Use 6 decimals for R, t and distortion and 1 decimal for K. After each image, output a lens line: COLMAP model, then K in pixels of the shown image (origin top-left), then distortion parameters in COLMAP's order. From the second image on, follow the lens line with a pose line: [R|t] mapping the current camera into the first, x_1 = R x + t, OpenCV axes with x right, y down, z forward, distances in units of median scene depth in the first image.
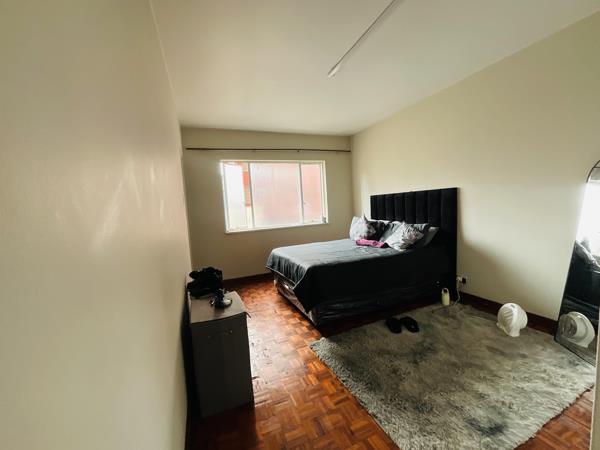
lens RADIAL K [[242.2, 0, 300.0], [0, 242.2, 226.7], [0, 0, 1]] dist [-0.001164, -0.000054]
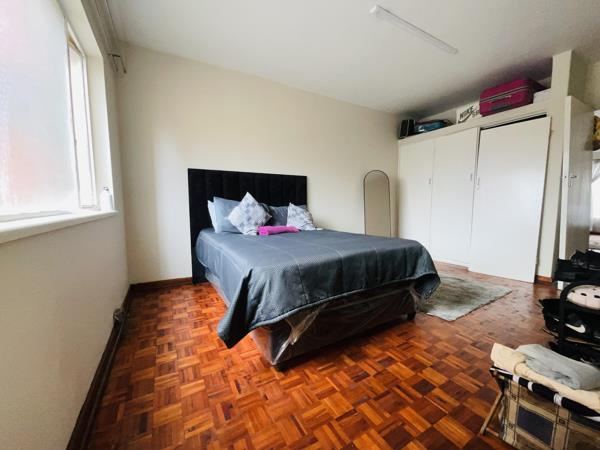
lens RADIAL K [[242.2, 0, 300.6], [0, 242.2, 224.5], [0, 0, 1]] dist [-0.001164, -0.000054]
pose [[-0.139264, -0.031784, 0.989745, -0.461269], [0.088582, 0.995078, 0.044419, 0.021202], [-0.986285, 0.093859, -0.135763, 0.980172]]
